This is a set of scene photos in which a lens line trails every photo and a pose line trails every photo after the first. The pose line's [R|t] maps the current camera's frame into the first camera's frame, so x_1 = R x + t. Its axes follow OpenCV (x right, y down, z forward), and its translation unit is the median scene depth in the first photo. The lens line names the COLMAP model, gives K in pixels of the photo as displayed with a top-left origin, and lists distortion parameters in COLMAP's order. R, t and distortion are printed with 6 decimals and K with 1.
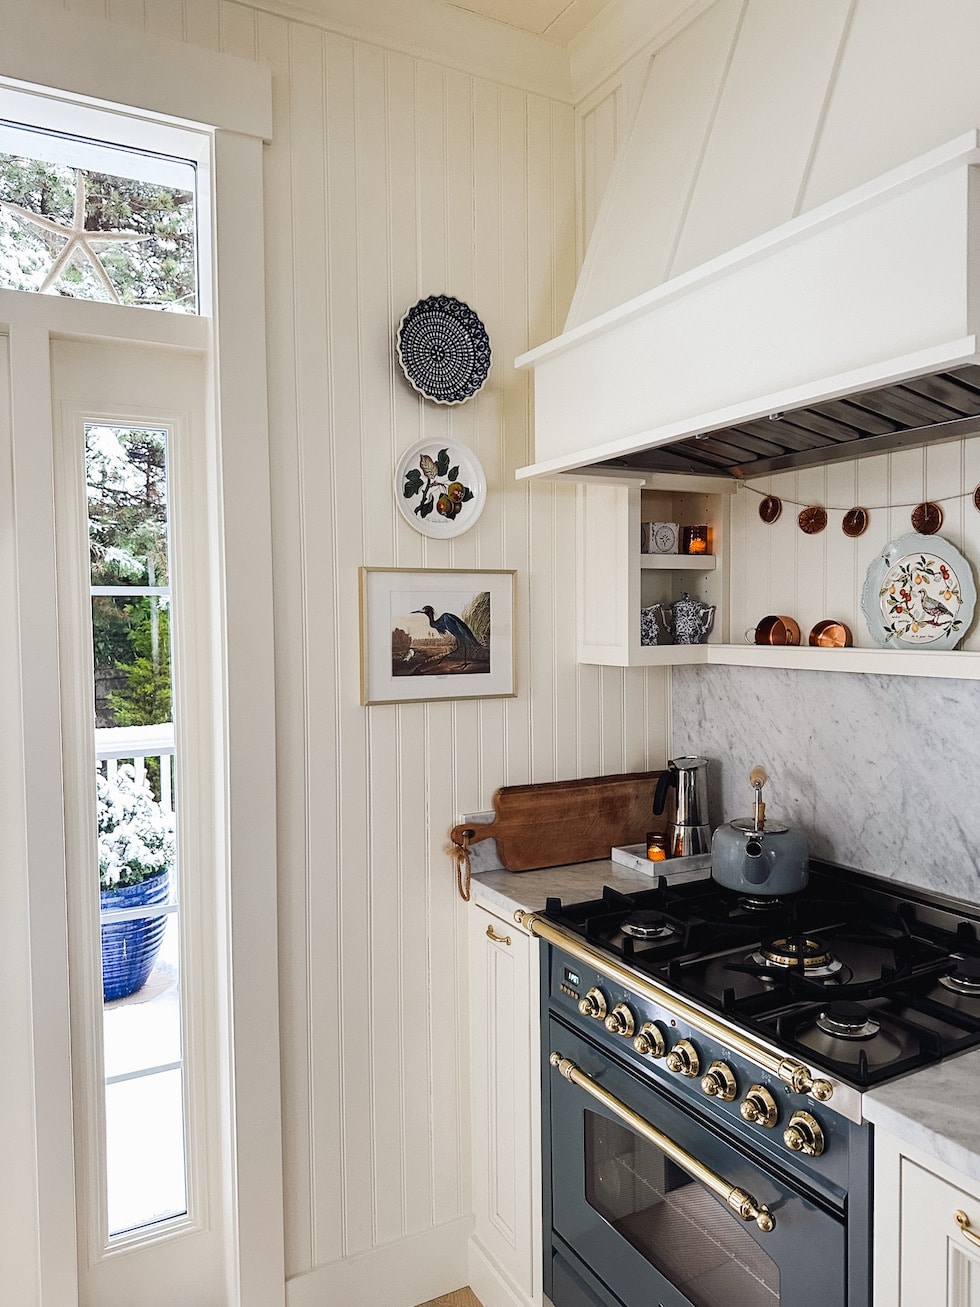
lens RADIAL K [[928.7, 0, 519.1], [0, 928.7, 652.5], [0, 0, 1]] dist [-0.001819, -0.000879]
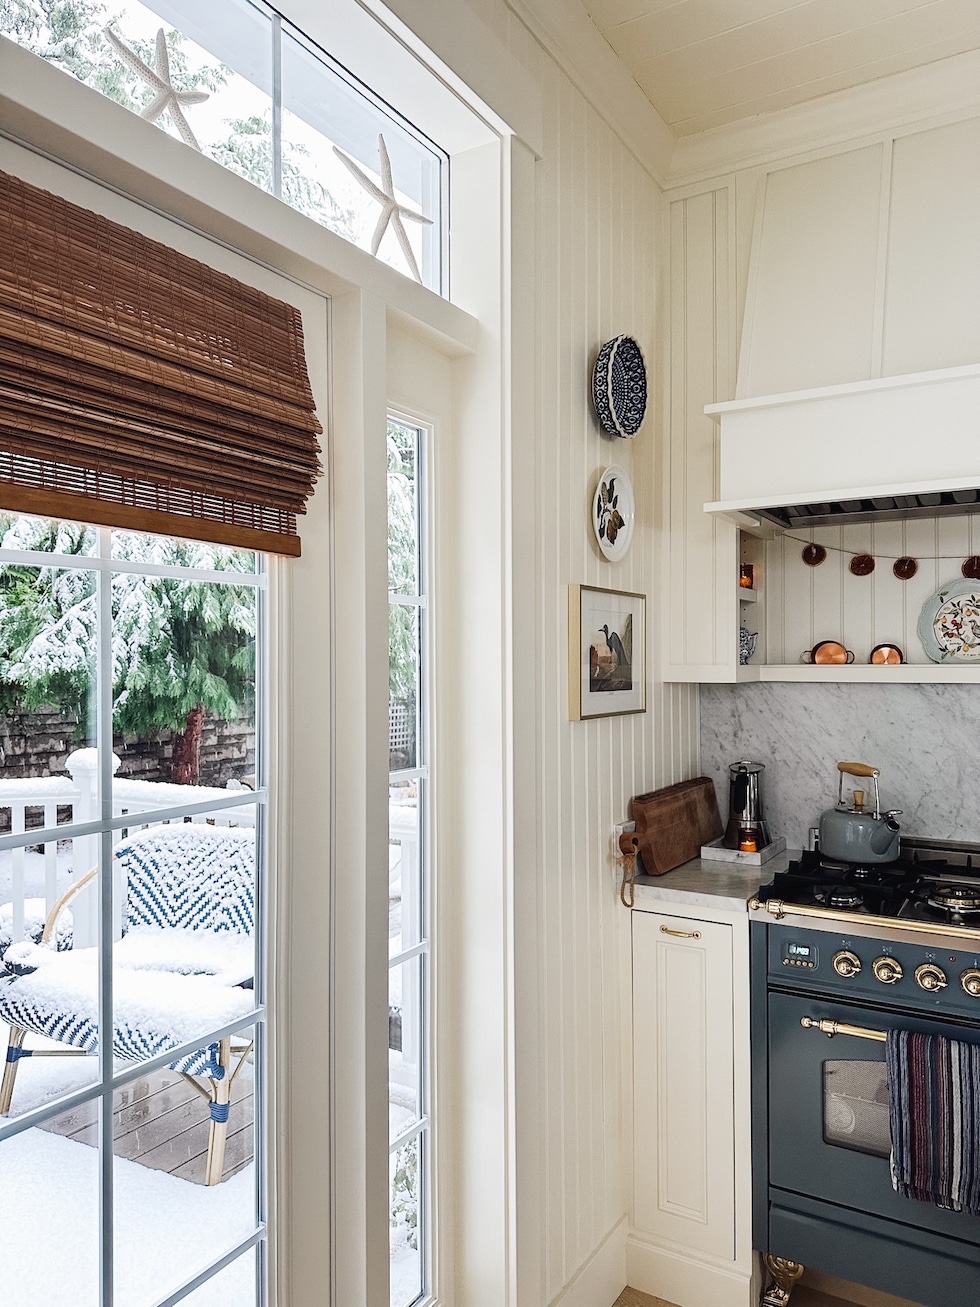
lens RADIAL K [[928.7, 0, 519.1], [0, 928.7, 652.5], [0, 0, 1]] dist [-0.001819, -0.000879]
pose [[0.864895, 0.011544, 0.501820, -0.719975], [0.014900, 0.998705, -0.048654, 0.031228], [-0.501731, 0.049558, 0.863603, 0.147219]]
